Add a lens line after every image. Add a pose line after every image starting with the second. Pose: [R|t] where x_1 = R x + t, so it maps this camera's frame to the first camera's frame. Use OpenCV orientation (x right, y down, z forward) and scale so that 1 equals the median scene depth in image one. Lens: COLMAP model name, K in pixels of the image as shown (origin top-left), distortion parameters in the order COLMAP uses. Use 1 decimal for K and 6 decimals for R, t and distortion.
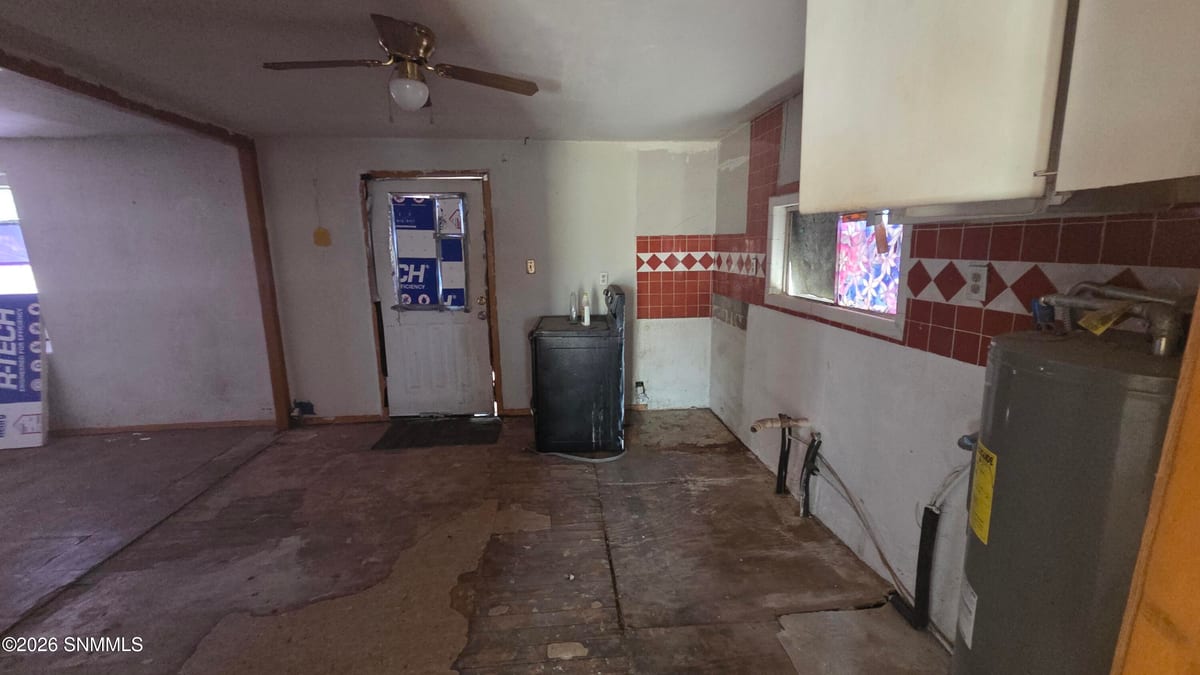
lens RADIAL K [[494.0, 0, 598.1], [0, 494.0, 340.4], [0, 0, 1]] dist [0.010387, -0.000048]
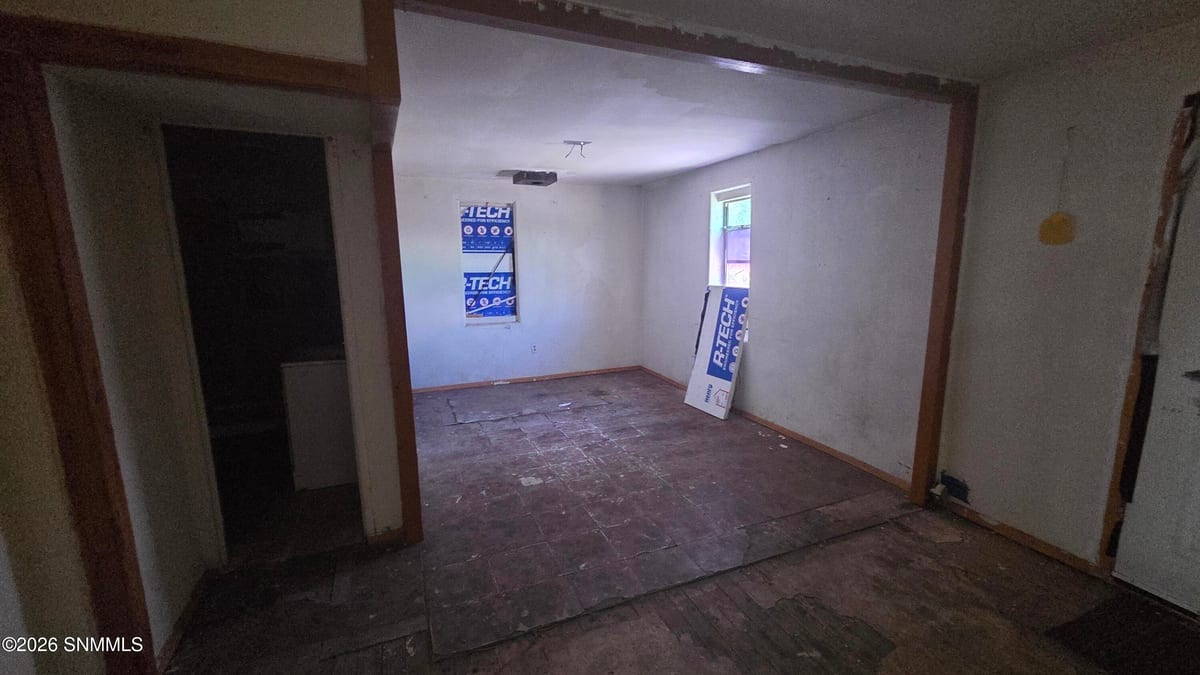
lens RADIAL K [[491.5, 0, 600.0], [0, 491.5, 337.5], [0, 0, 1]] dist [-0.001294, -0.000208]
pose [[0.294972, 0.171045, -0.940072, -0.166518], [-0.176417, 0.976682, 0.122351, -0.065232], [0.939079, 0.129754, 0.318269, 0.359896]]
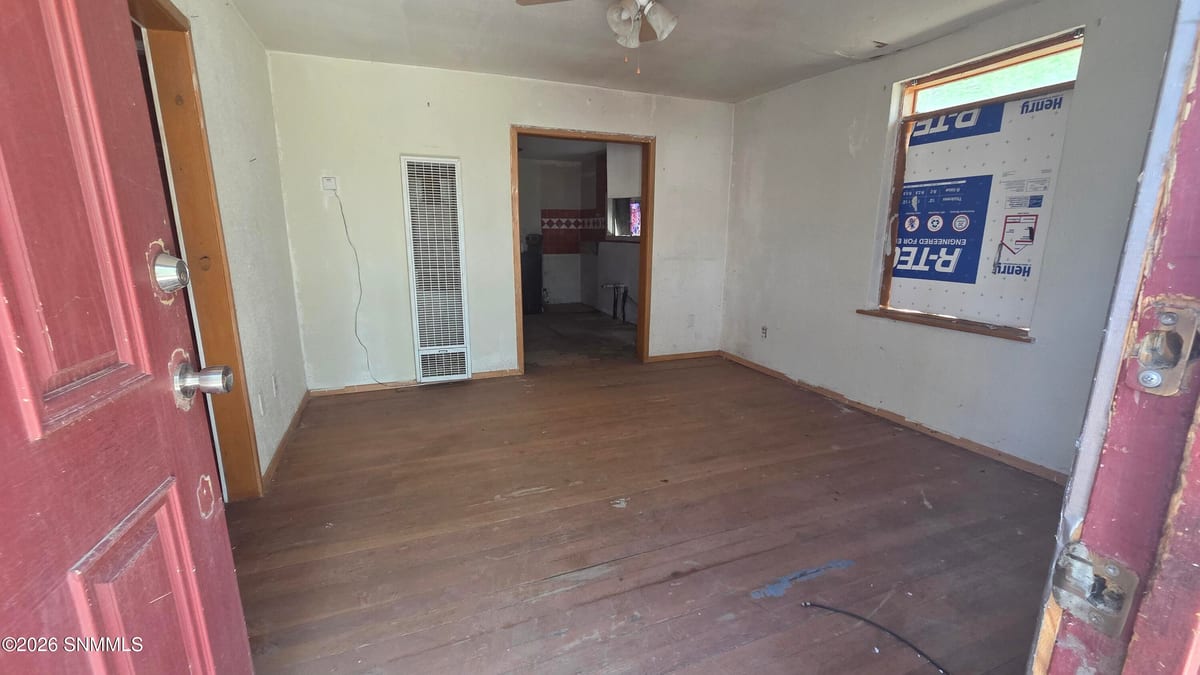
lens RADIAL K [[494.0, 0, 598.1], [0, 494.0, 340.4], [0, 0, 1]] dist [0.010387, -0.000048]
pose [[0.958000, -0.048774, 0.282590, -0.286256], [0.040756, 0.998584, 0.034190, 0.247110], [-0.283858, -0.021236, 0.958631, -0.937511]]
